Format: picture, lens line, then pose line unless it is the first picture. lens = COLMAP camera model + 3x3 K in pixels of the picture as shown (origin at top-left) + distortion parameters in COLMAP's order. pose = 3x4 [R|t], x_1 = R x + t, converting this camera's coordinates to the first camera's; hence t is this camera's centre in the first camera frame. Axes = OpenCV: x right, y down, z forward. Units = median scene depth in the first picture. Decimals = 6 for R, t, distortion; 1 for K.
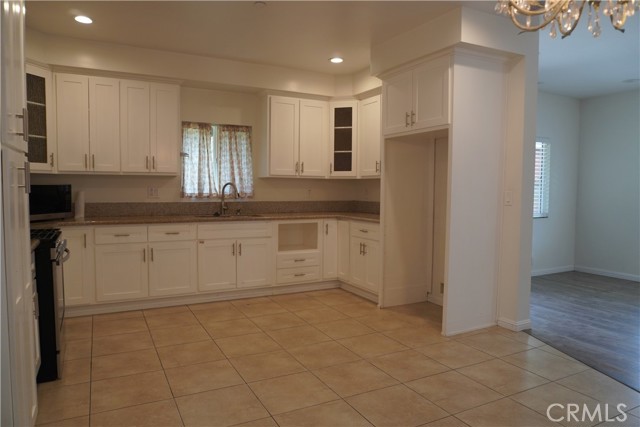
lens RADIAL K [[433.2, 0, 320.0], [0, 433.2, 213.5], [0, 0, 1]] dist [-0.062470, 0.040128]
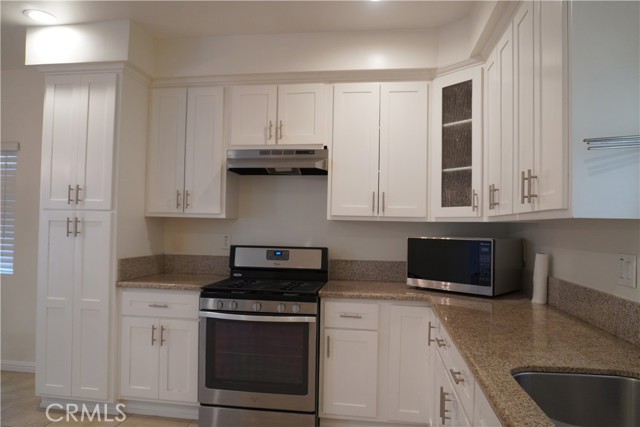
lens RADIAL K [[433.2, 0, 320.0], [0, 433.2, 213.5], [0, 0, 1]] dist [-0.062470, 0.040128]
pose [[-0.580333, -0.043958, -0.813192, 0.025006], [-0.073213, 0.997315, -0.001662, -0.071188], [0.811082, 0.058571, -0.581993, 0.957587]]
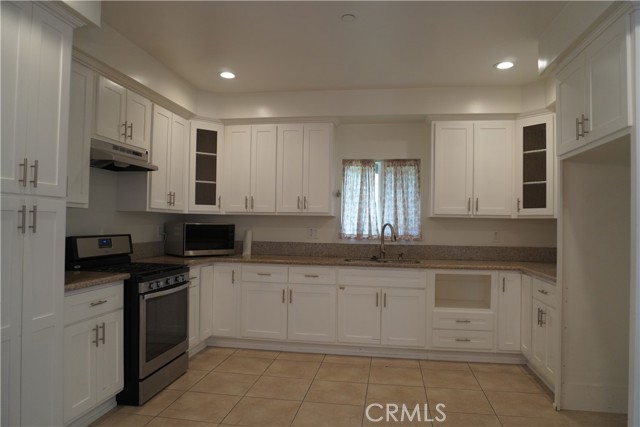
lens RADIAL K [[433.2, 0, 320.0], [0, 433.2, 213.5], [0, 0, 1]] dist [-0.062470, 0.040128]
pose [[0.802475, -0.010400, -0.596595, 0.212682], [-0.044137, 0.996074, -0.076732, -0.016509], [0.595051, 0.087908, 0.798865, 0.199716]]
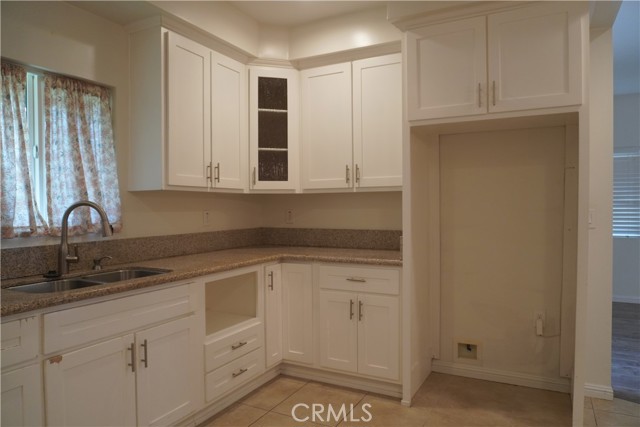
lens RADIAL K [[433.2, 0, 320.0], [0, 433.2, 213.5], [0, 0, 1]] dist [-0.062470, 0.040128]
pose [[0.820592, -0.024189, 0.571003, -0.262810], [0.047795, 0.998509, -0.026387, -0.035438], [-0.569513, 0.048944, 0.820524, 0.500235]]
